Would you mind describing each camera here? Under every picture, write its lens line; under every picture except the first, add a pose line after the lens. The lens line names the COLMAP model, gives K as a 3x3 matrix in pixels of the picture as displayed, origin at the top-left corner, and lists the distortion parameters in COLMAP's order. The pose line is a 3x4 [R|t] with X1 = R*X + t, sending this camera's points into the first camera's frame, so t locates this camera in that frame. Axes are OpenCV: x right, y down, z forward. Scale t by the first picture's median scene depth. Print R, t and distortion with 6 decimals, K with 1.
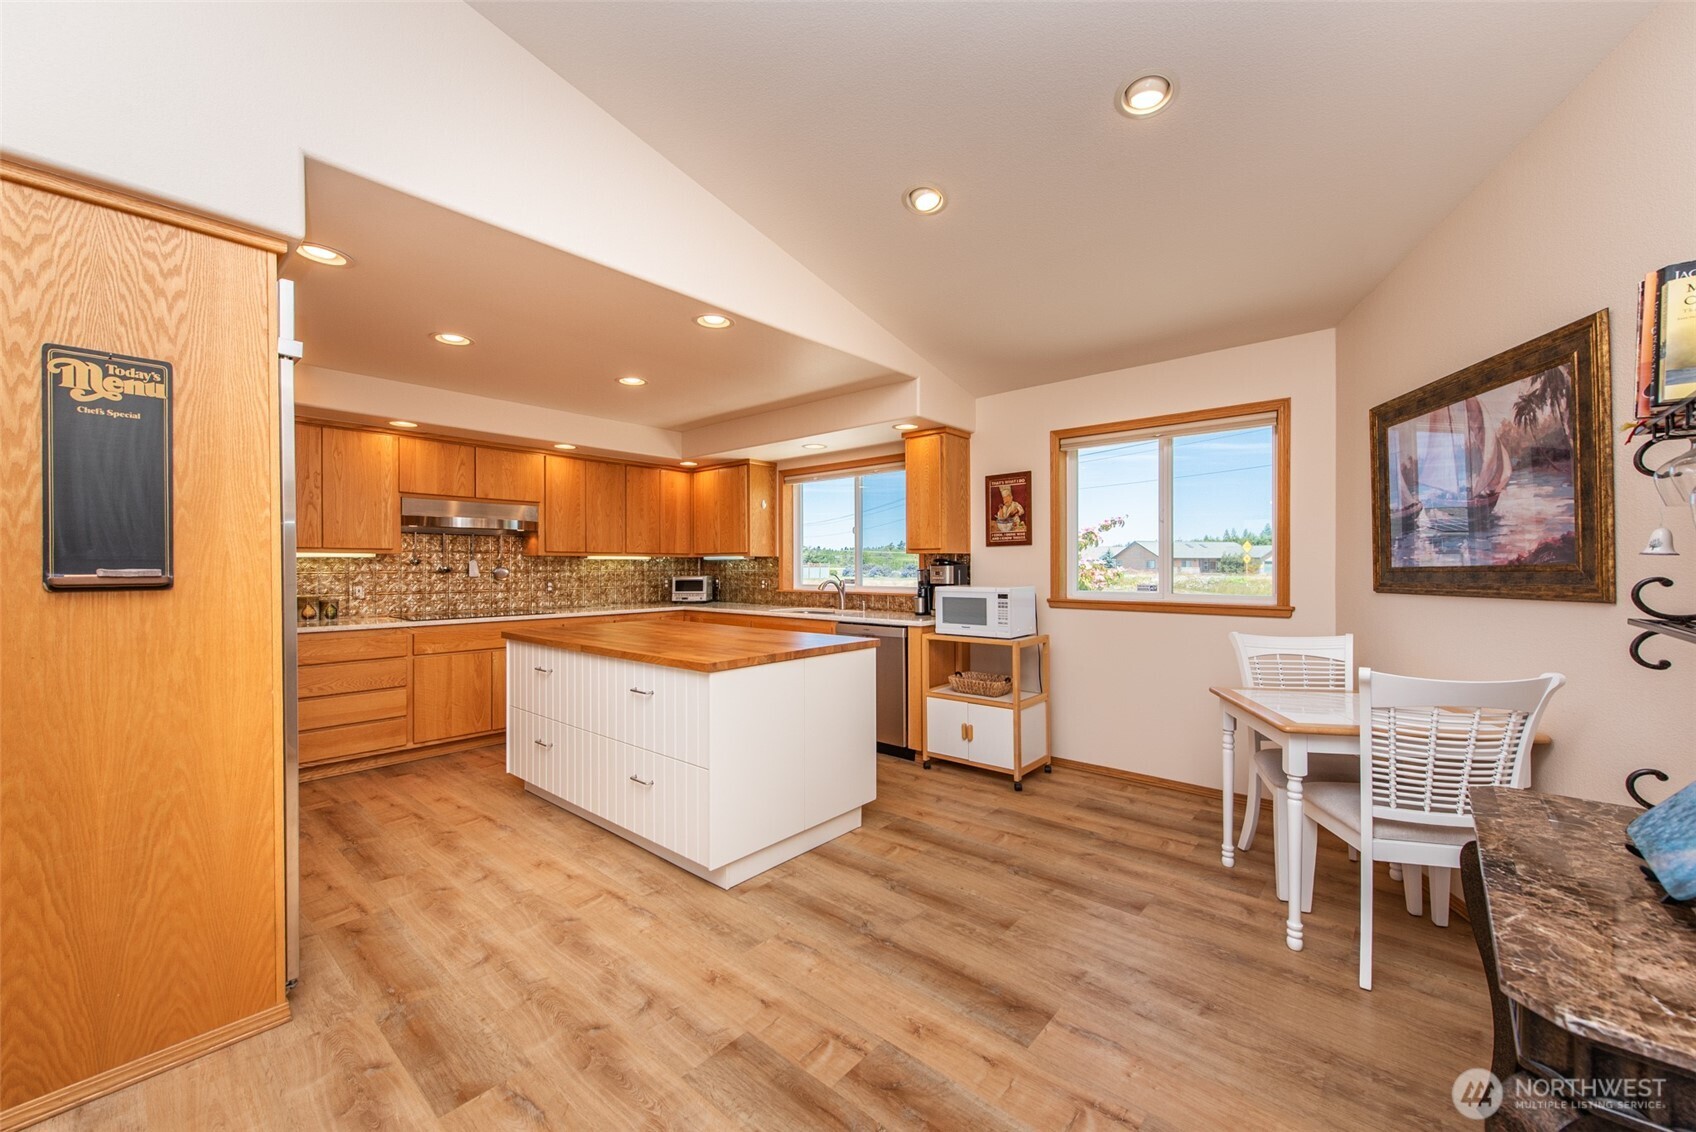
lens RADIAL K [[668.7, 0, 849.1], [0, 668.7, 564.7], [0, 0, 1]] dist [0.001254, 0.000038]
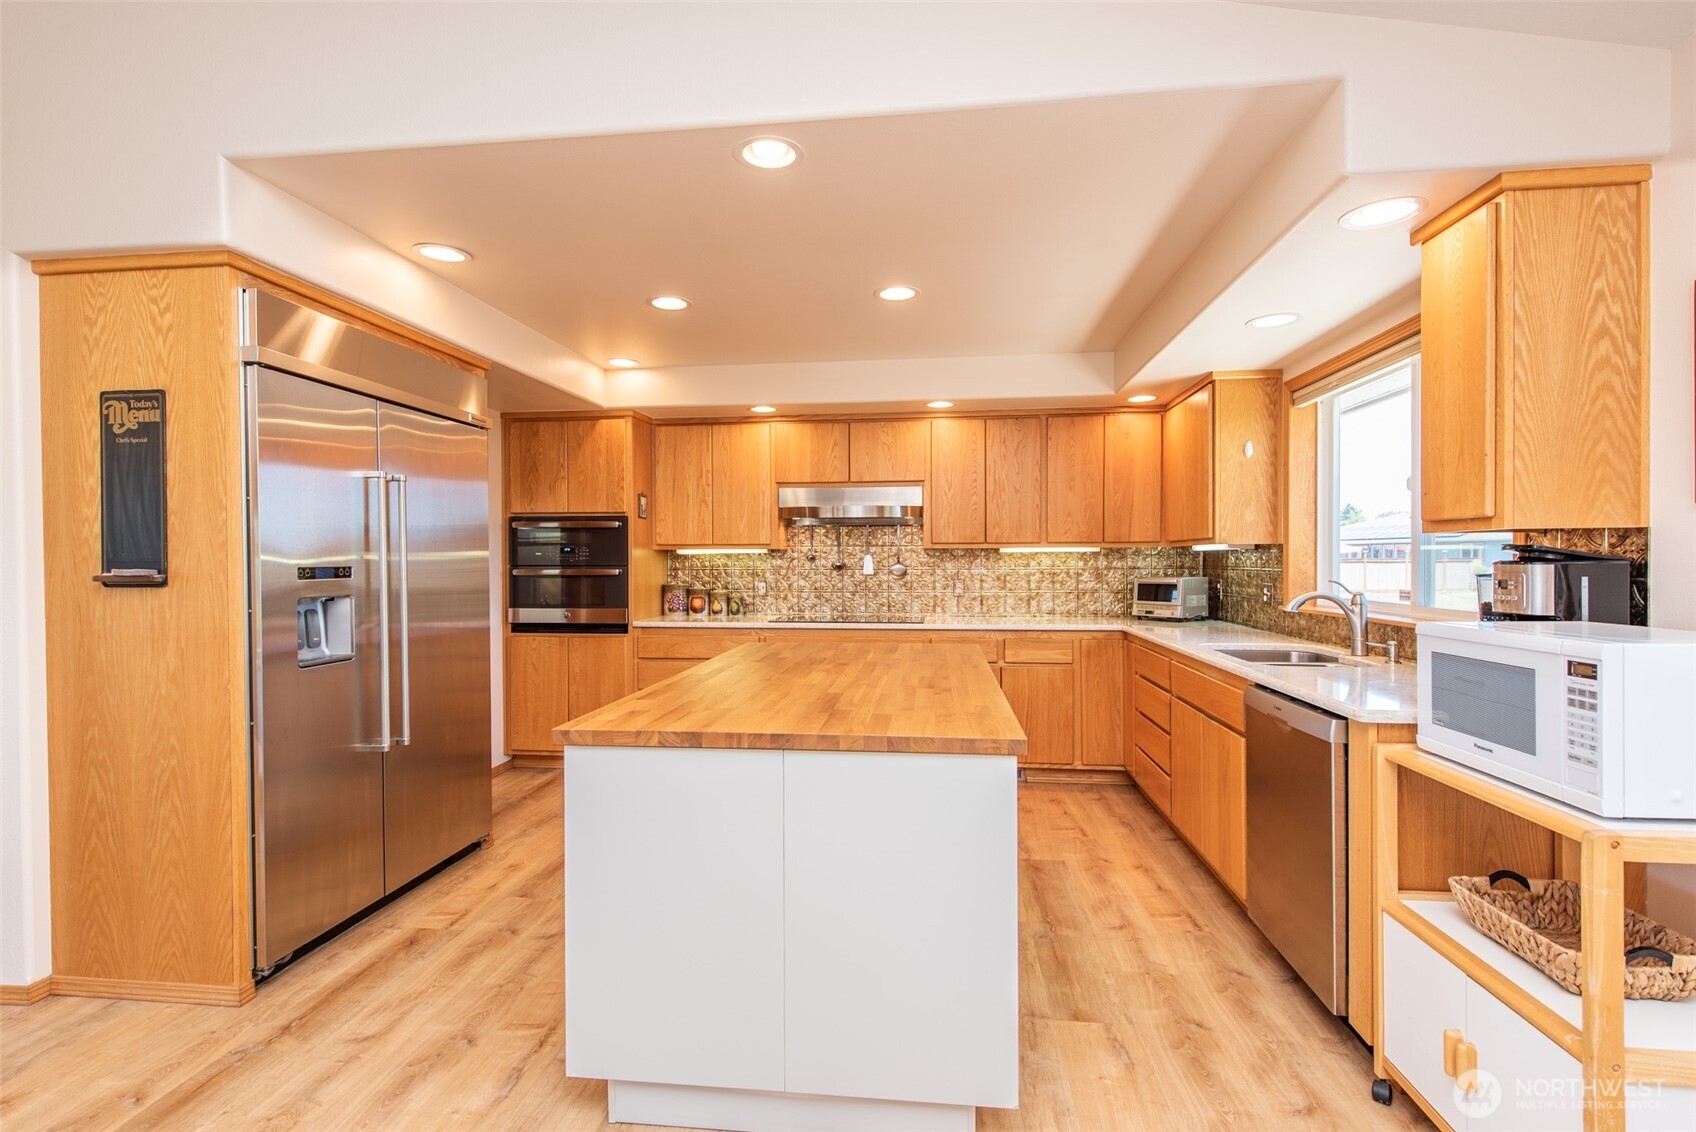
lens RADIAL K [[795.7, 0, 845.4], [0, 795.7, 566.9], [0, 0, 1]] dist [0.007679, -0.001734]
pose [[0.558364, 0.006486, -0.829570, 0.399020], [0.004126, 0.999935, 0.010595, -0.003845], [0.829586, -0.009338, 0.558302, 0.617796]]
